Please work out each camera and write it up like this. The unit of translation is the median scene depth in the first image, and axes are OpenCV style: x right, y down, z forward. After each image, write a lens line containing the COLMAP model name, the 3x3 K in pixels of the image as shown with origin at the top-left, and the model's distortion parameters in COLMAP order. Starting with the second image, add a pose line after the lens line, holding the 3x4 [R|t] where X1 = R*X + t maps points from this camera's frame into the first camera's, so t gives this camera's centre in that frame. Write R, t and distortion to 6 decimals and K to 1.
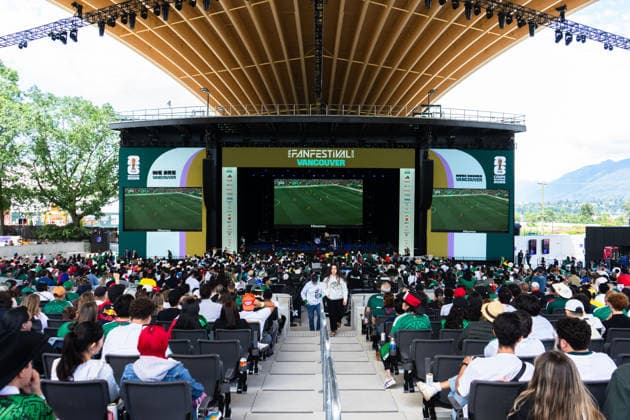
lens RADIAL K [[491.3, 0, 315.0], [0, 491.3, 210.0], [0, 0, 1]] dist [-0.006119, -0.000299]
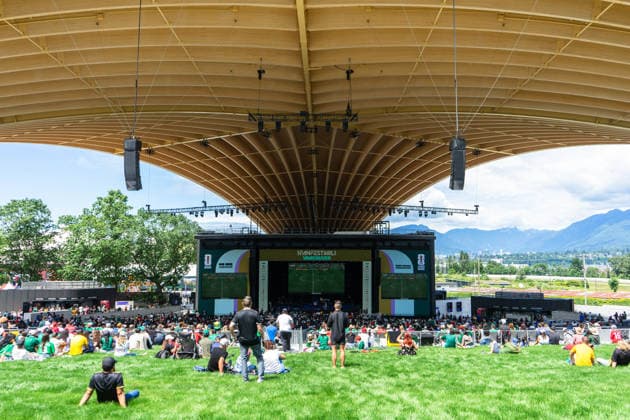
lens RADIAL K [[491.3, 0, 315.0], [0, 491.3, 210.0], [0, 0, 1]] dist [-0.006119, -0.000299]
pose [[0.999887, -0.004570, -0.014298, 0.031535], [0.003090, 0.994794, -0.101857, -0.088767], [0.014689, 0.101801, 0.994696, -0.726069]]
